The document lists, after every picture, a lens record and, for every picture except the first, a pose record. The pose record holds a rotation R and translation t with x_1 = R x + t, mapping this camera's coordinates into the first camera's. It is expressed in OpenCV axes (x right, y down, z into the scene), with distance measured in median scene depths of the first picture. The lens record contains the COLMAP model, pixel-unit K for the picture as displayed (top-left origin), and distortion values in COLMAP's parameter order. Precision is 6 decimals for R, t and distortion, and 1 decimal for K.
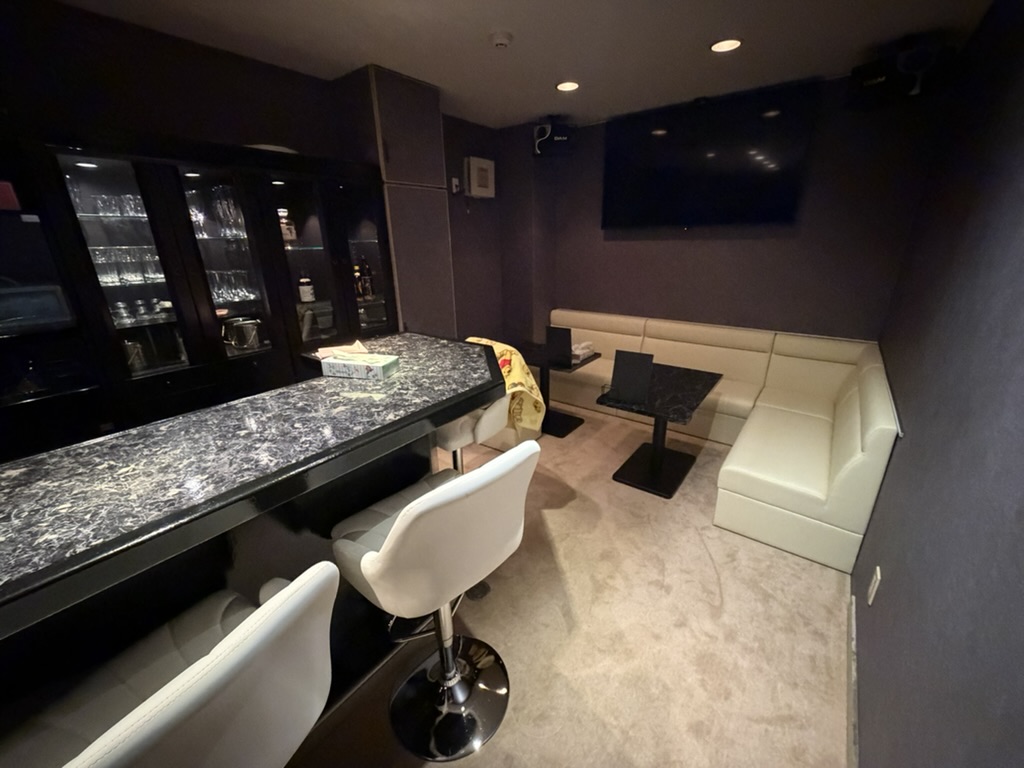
lens RADIAL K [[408.4, 0, 510.0], [0, 408.4, 378.3], [0, 0, 1]] dist [0.003958, -0.001656]
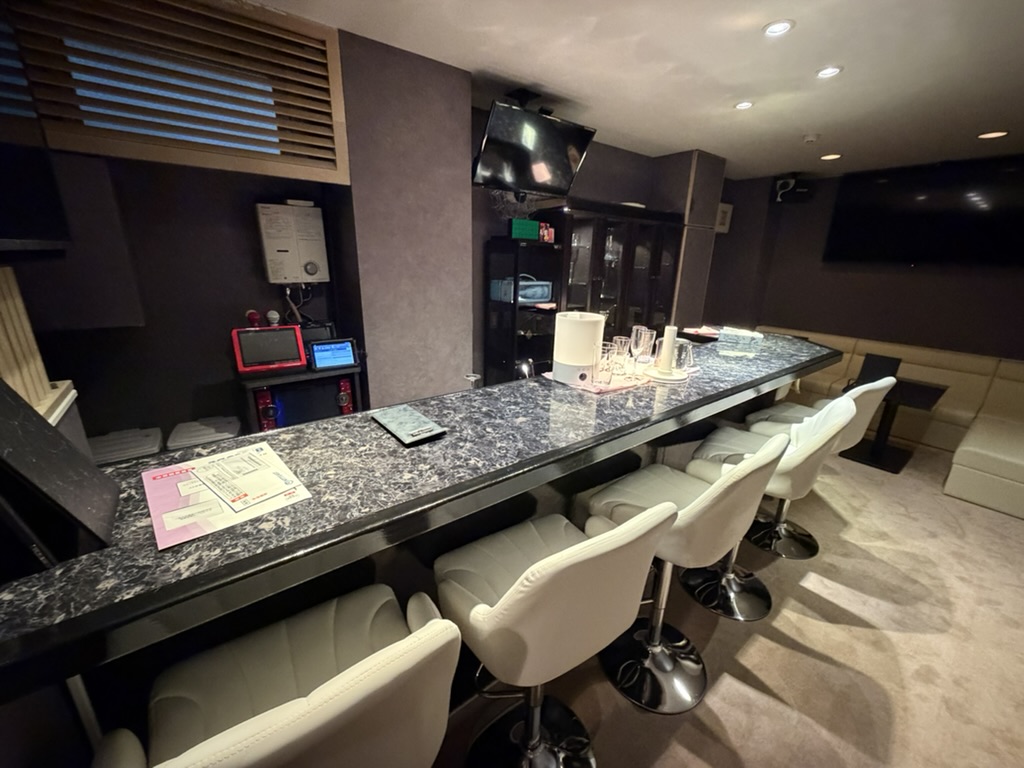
lens RADIAL K [[408.4, 0, 505.2], [0, 408.4, 378.3], [0, 0, 1]] dist [0.003958, -0.001656]
pose [[0.965958, 0.114049, -0.232203, -0.438502], [-0.123814, 0.991914, -0.027873, 0.153719], [0.227147, 0.055675, 0.972268, -0.446846]]
